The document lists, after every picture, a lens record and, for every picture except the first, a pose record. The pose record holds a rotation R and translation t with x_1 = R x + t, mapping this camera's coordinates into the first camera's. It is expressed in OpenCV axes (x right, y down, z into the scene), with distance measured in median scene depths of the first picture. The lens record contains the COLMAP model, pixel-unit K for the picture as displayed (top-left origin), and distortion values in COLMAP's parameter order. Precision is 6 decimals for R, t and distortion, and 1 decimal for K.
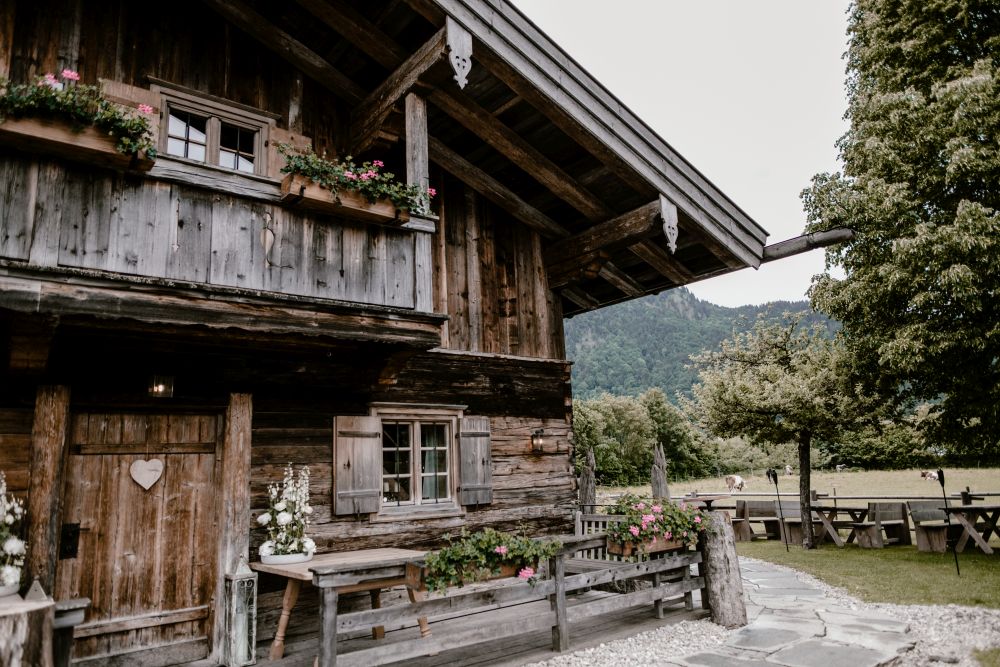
lens RADIAL K [[679.9, 0, 500.0], [0, 679.9, 333.5], [0, 0, 1]] dist [-0.003016, -0.002912]
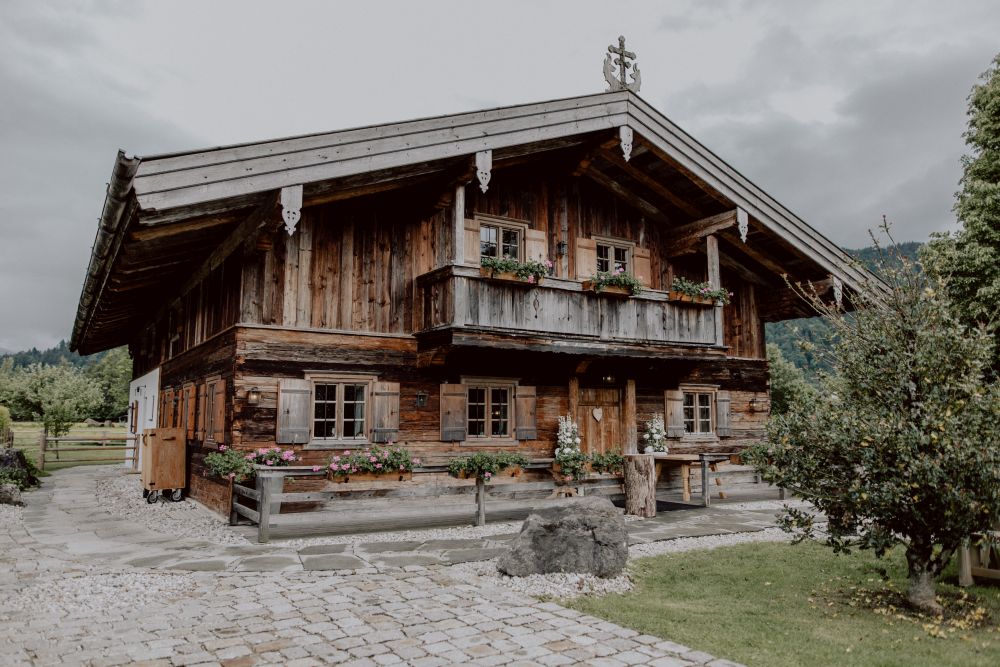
lens RADIAL K [[679.9, 0, 500.0], [0, 679.9, 333.5], [0, 0, 1]] dist [-0.003016, -0.002912]
pose [[0.988916, 0.026087, -0.146169, -0.447357], [-0.014525, 0.996720, 0.079615, -0.211632], [0.147767, -0.076609, 0.986051, -1.119510]]
